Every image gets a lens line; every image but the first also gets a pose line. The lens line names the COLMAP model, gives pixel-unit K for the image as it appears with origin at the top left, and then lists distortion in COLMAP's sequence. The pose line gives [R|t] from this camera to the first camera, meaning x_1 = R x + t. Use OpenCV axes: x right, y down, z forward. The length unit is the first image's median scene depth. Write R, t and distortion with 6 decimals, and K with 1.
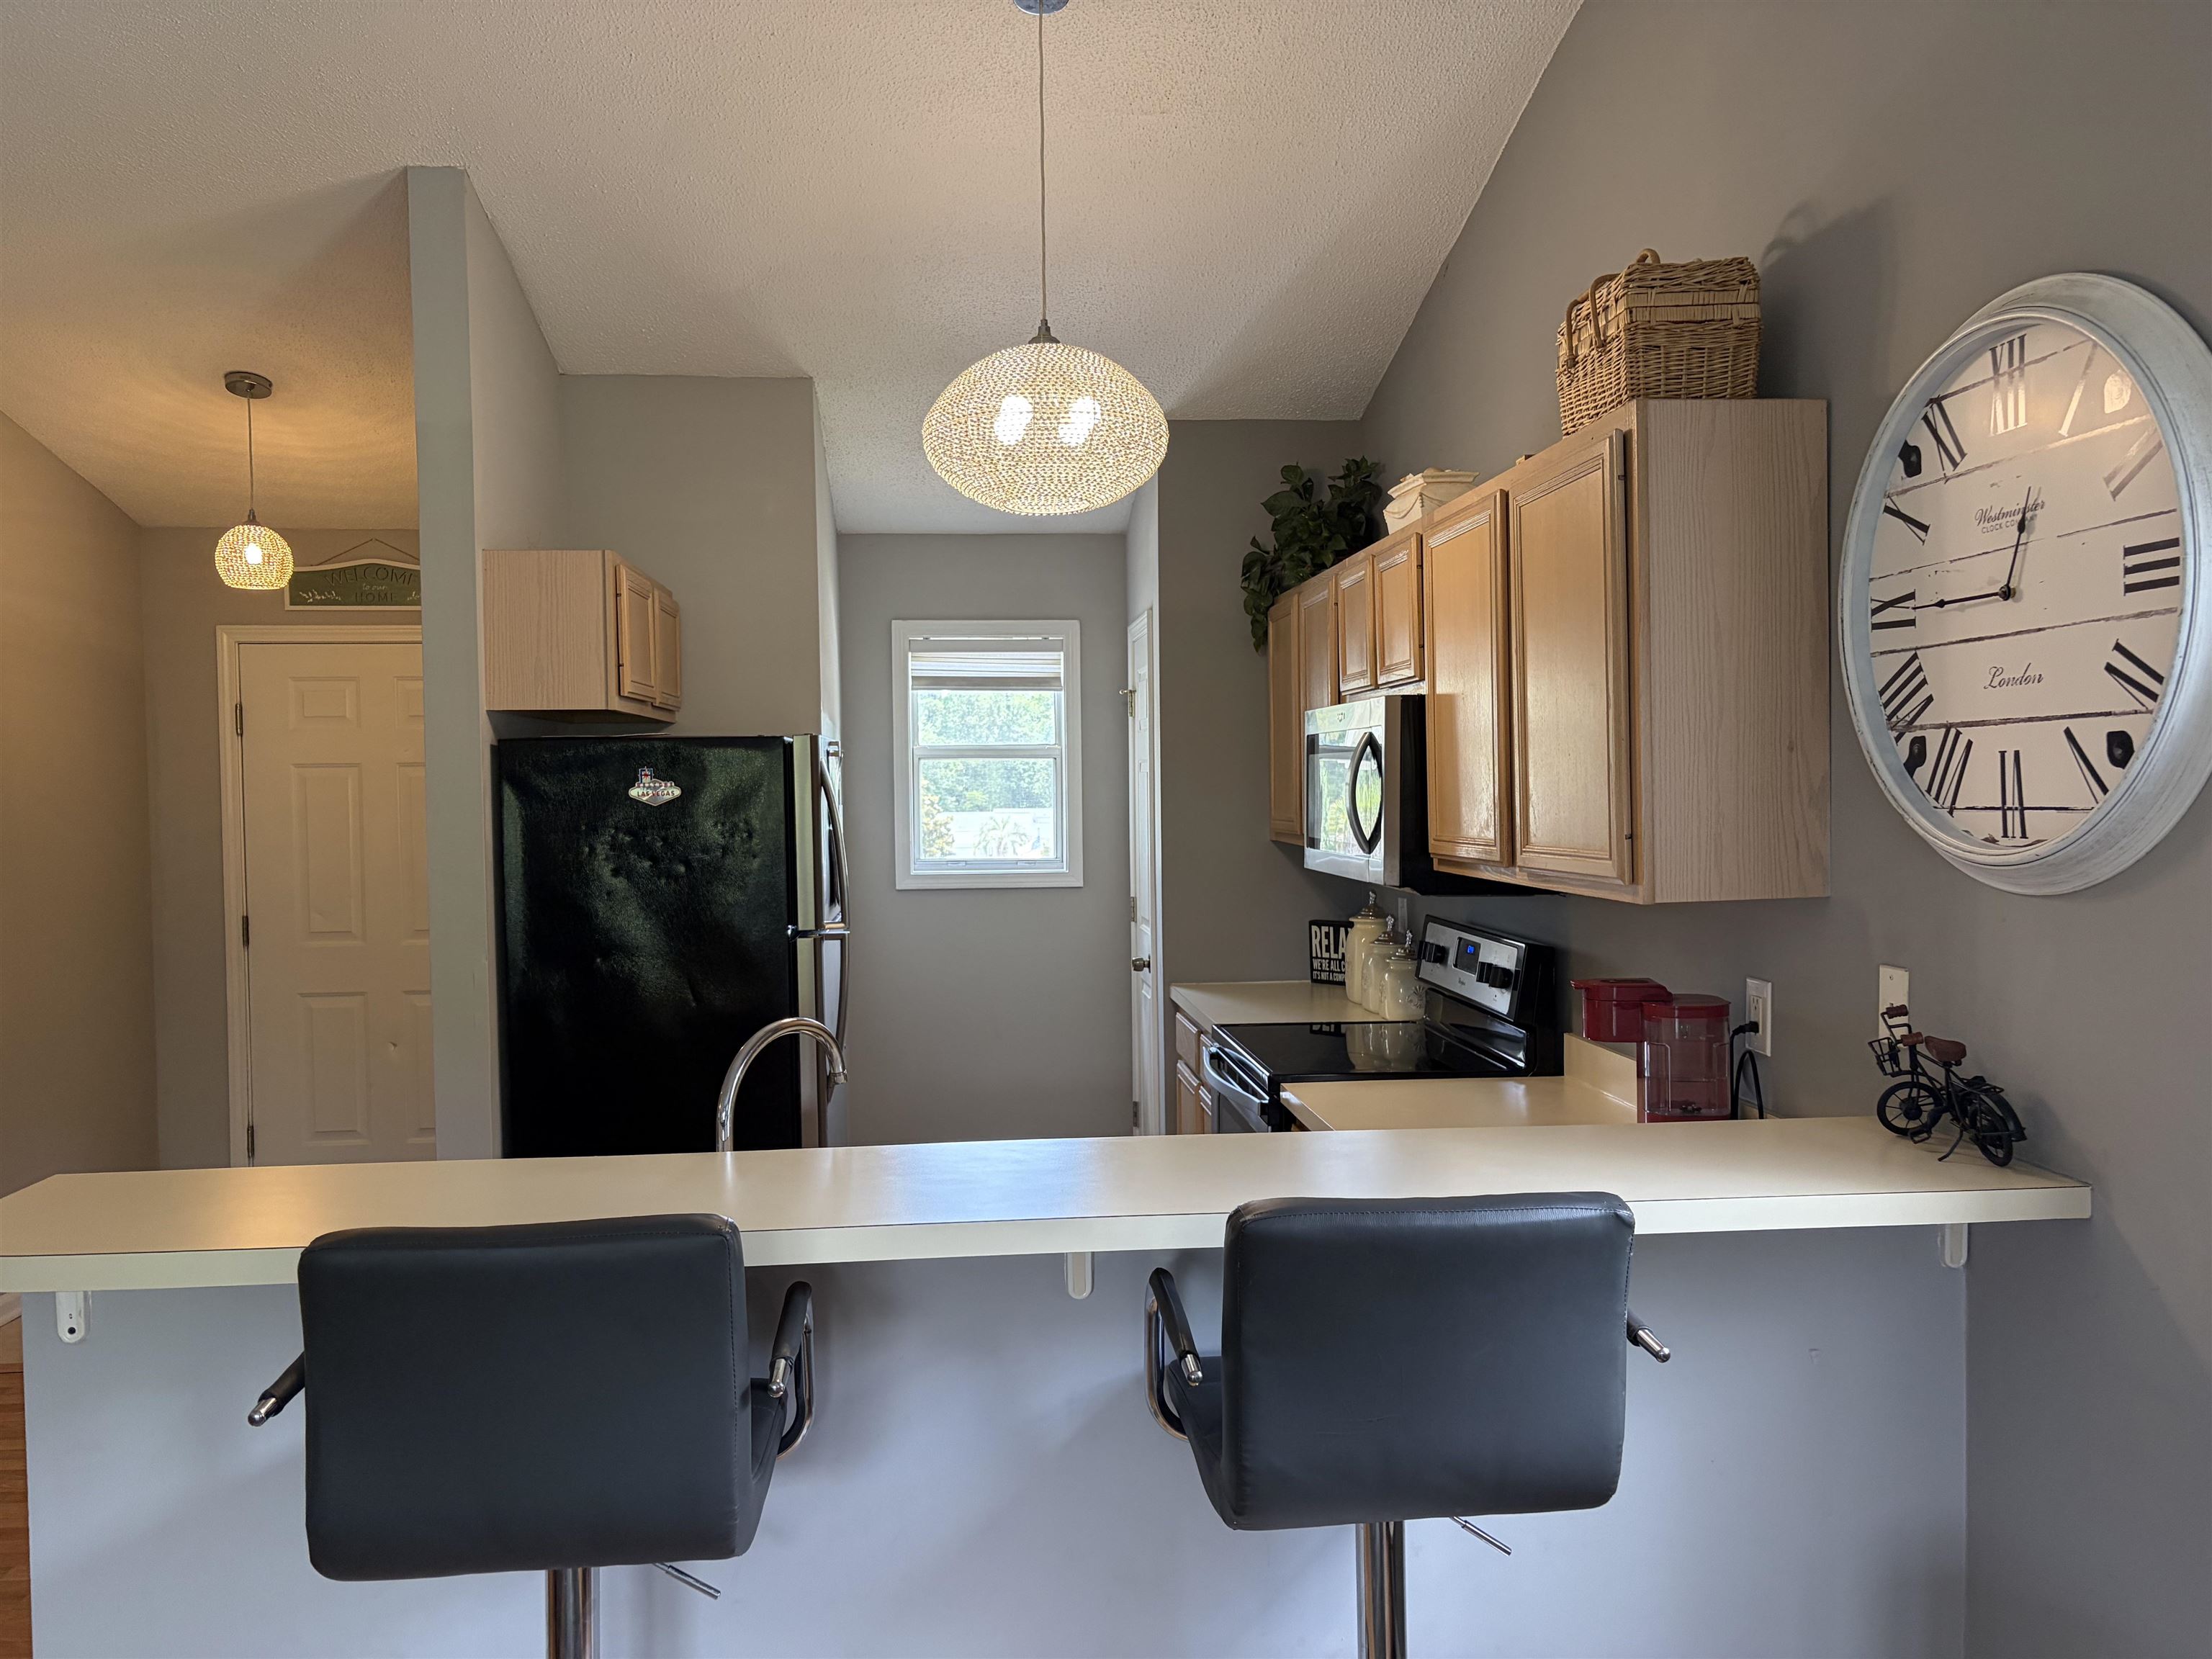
lens RADIAL K [[1675.2, 0, 1114.3], [0, 1675.2, 831.3], [0, 0, 1]] dist [0.045916, -0.081835]
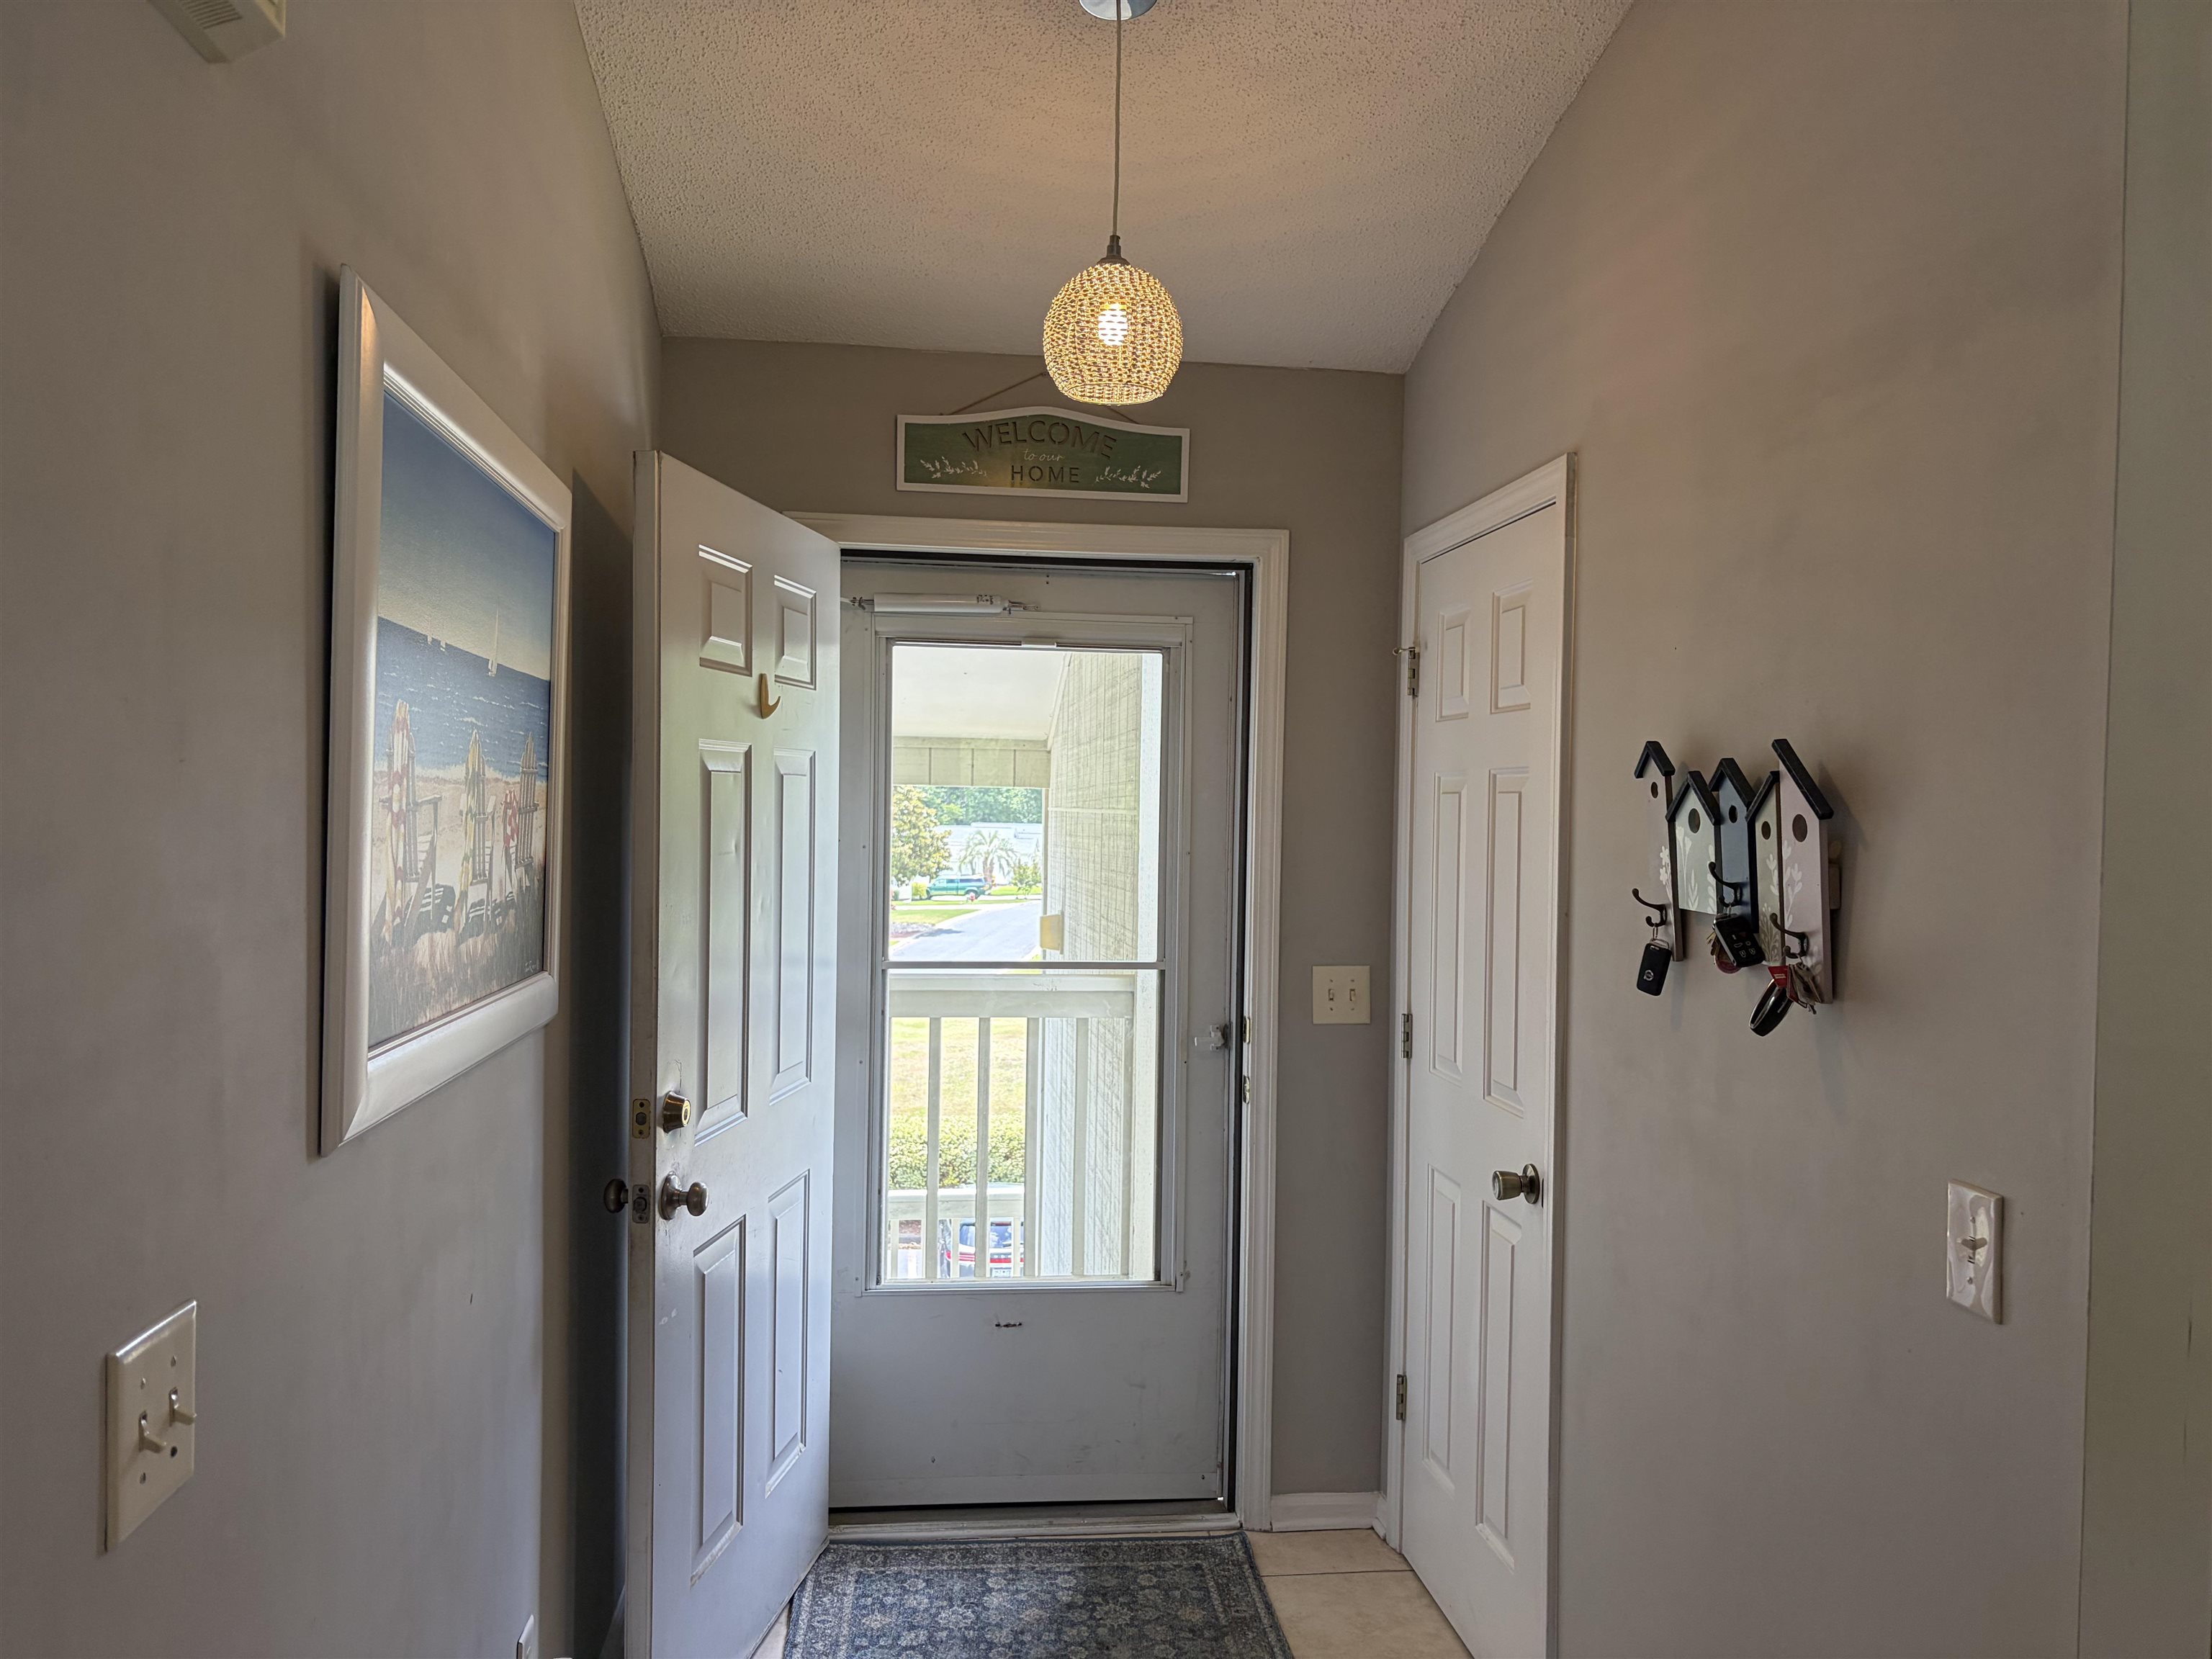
lens RADIAL K [[1688.5, 0, 1099.2], [0, 1688.5, 855.0], [0, 0, 1]] dist [0.062925, 0.001059]
pose [[0.999349, 0.029267, 0.021105, -0.452980], [-0.029350, 0.999562, 0.003664, -0.010380], [-0.020988, -0.004281, 0.999771, 0.435827]]
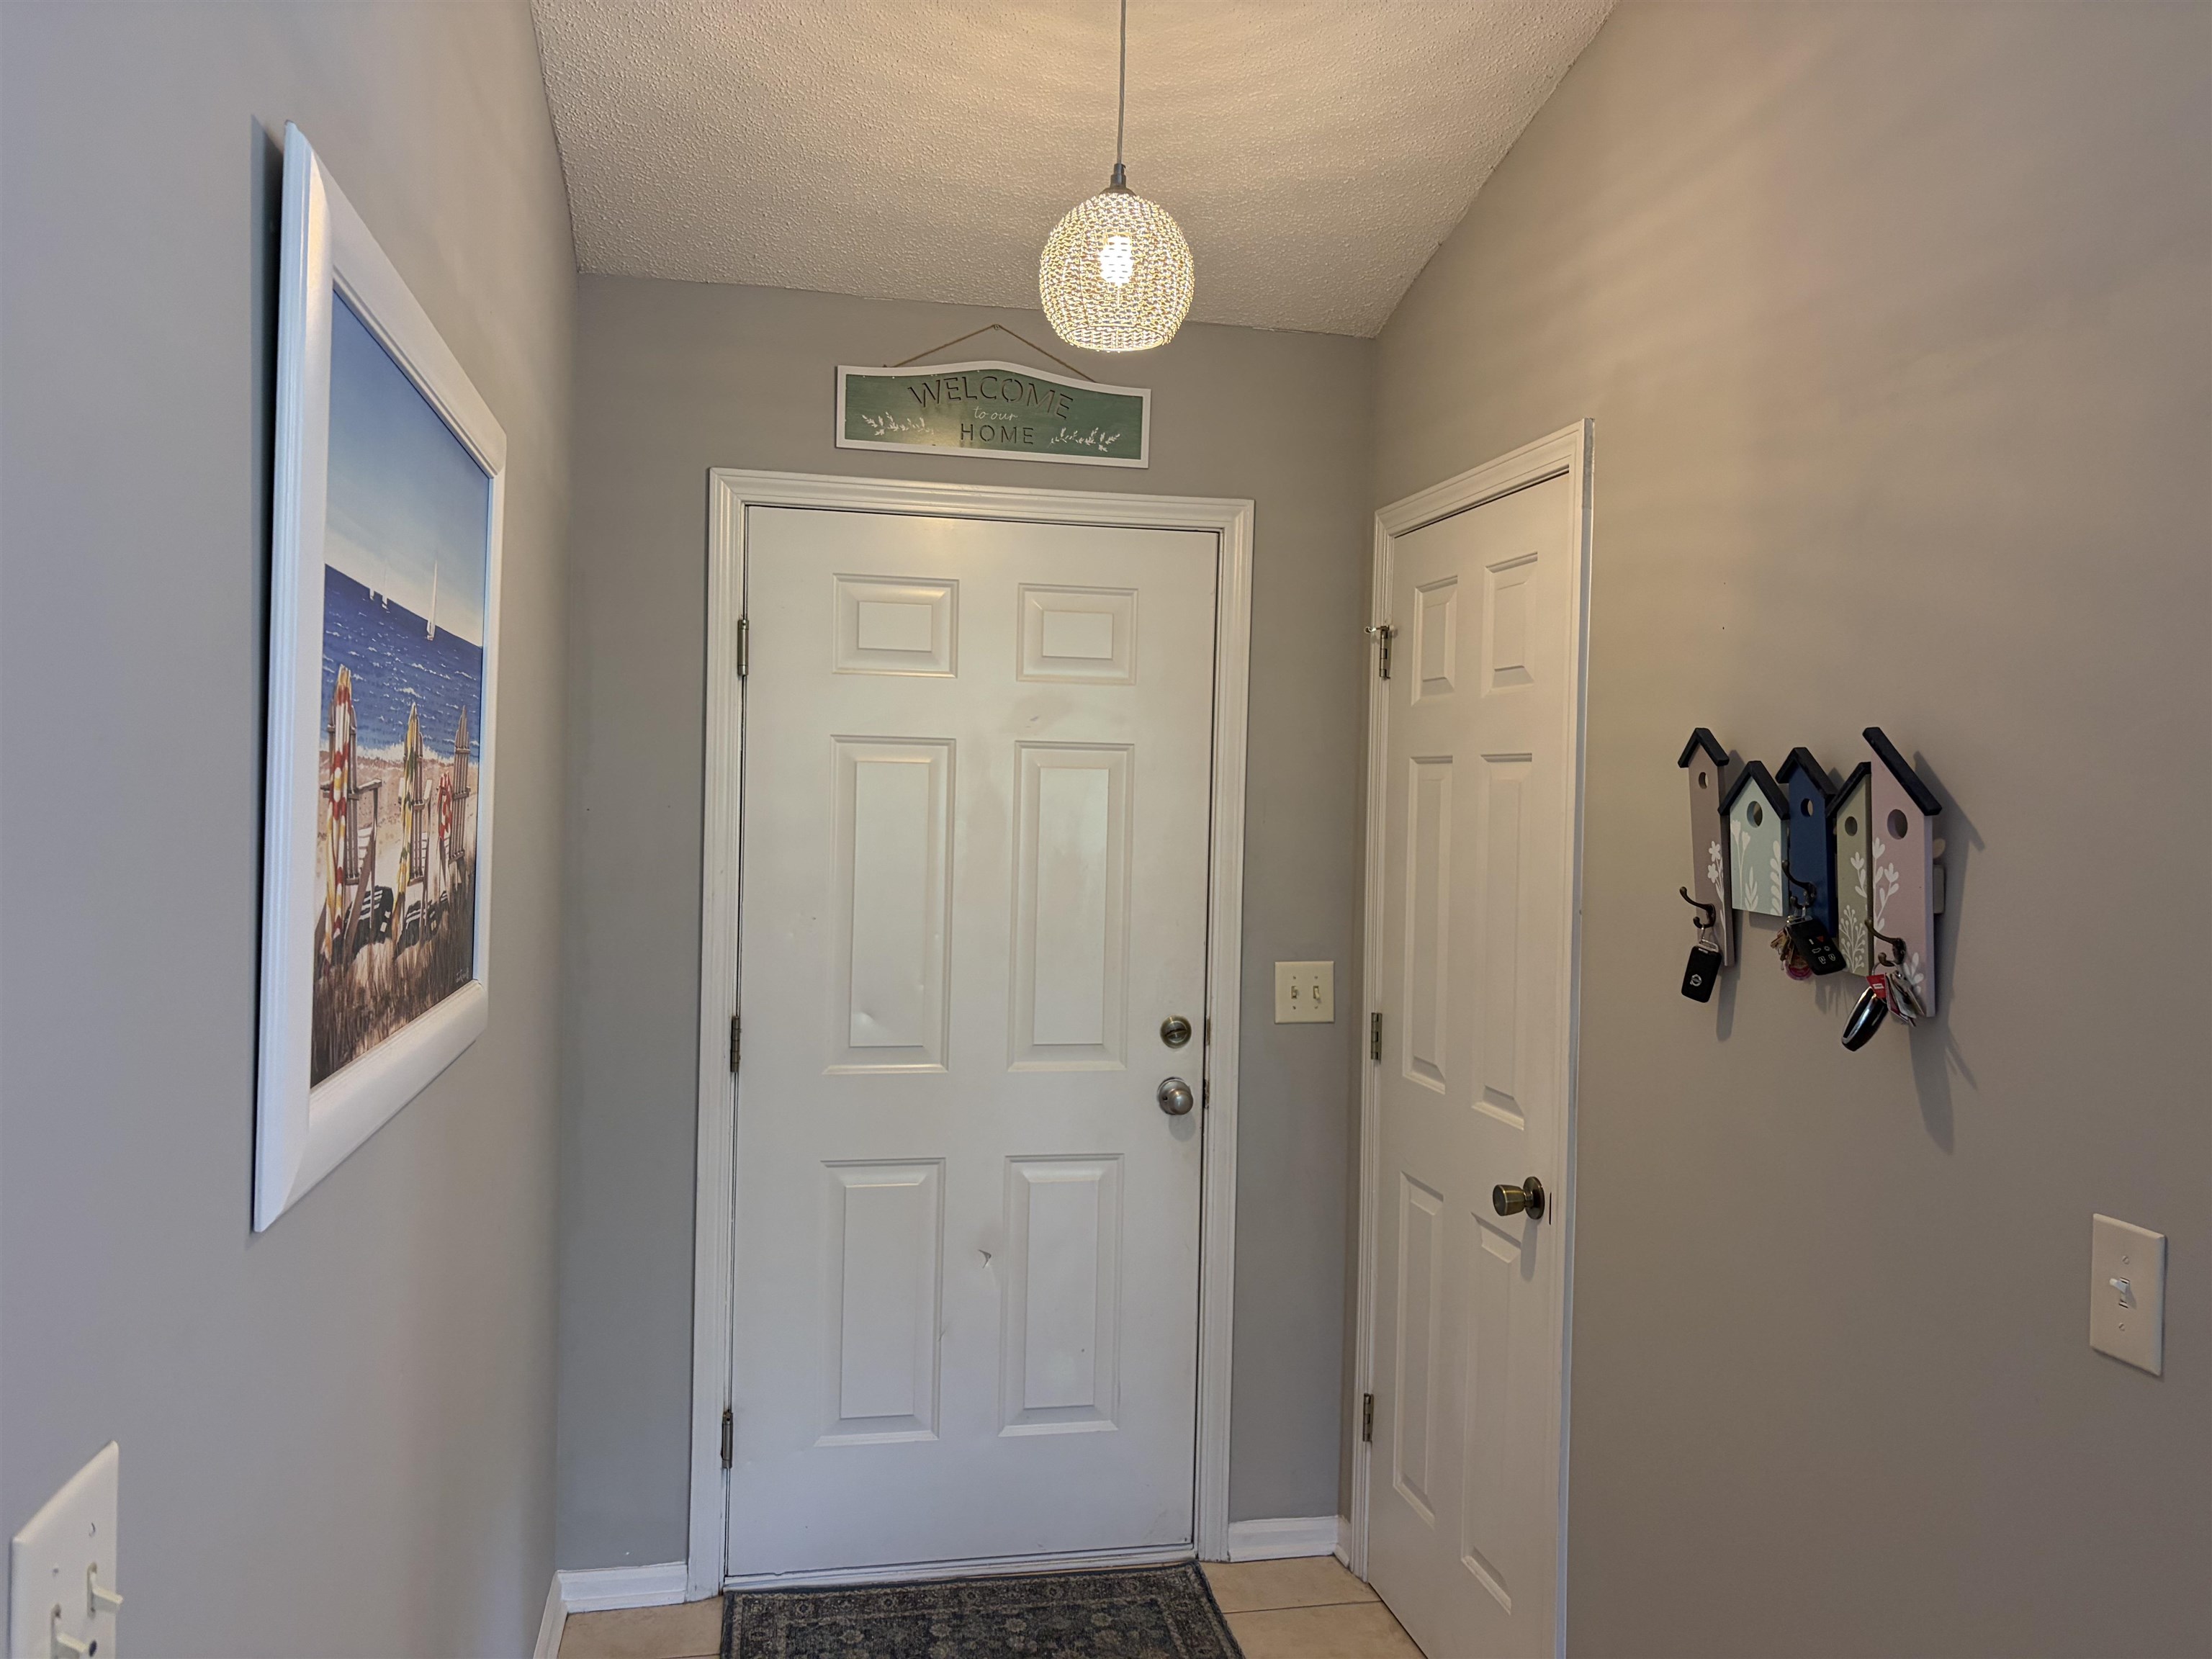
lens RADIAL K [[1692.4, 0, 1101.9], [0, 1692.4, 837.3], [0, 0, 1]] dist [0.049872, -0.003033]
pose [[0.993759, 0.032934, 0.106572, -0.485422], [-0.033302, 0.999444, 0.001678, -0.012005], [-0.106458, -0.005217, 0.994304, 0.478902]]
